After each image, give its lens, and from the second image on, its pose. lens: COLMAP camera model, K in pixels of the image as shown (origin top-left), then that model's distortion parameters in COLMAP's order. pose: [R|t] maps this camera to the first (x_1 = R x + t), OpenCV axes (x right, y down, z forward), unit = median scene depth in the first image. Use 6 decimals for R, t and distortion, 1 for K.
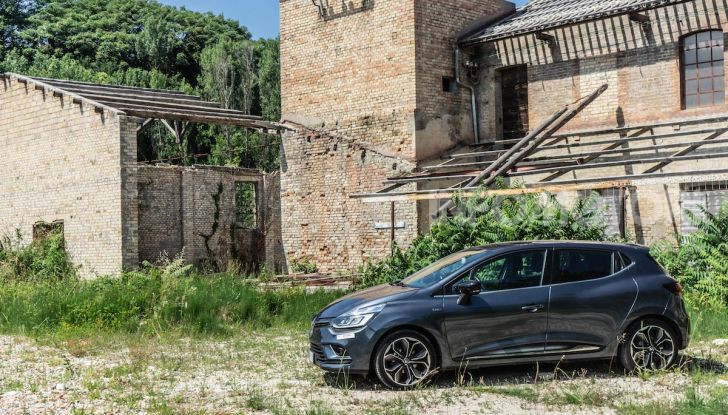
lens RADIAL K [[988.8, 0, 364.0], [0, 988.8, 207.5], [0, 0, 1]] dist [0.008467, 0.074441]
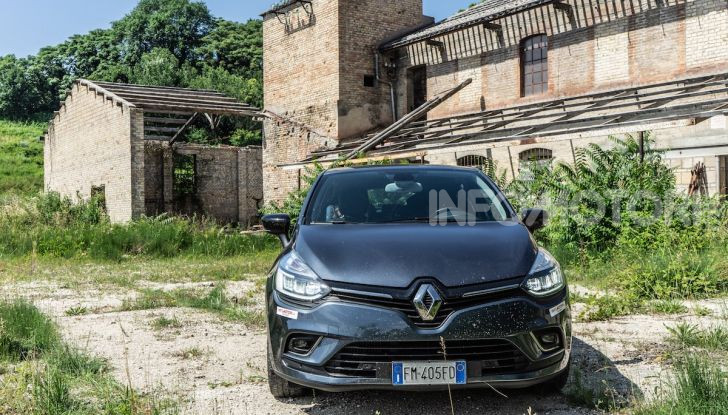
lens RADIAL K [[775.0, 0, 364.0], [0, 775.0, 207.5], [0, 0, 1]] dist [0.001650, -0.008515]
pose [[0.989249, 0.005749, -0.146127, 0.232777], [-0.001010, 0.999472, 0.032484, 0.010183], [0.146236, -0.031987, 0.988732, -0.024052]]
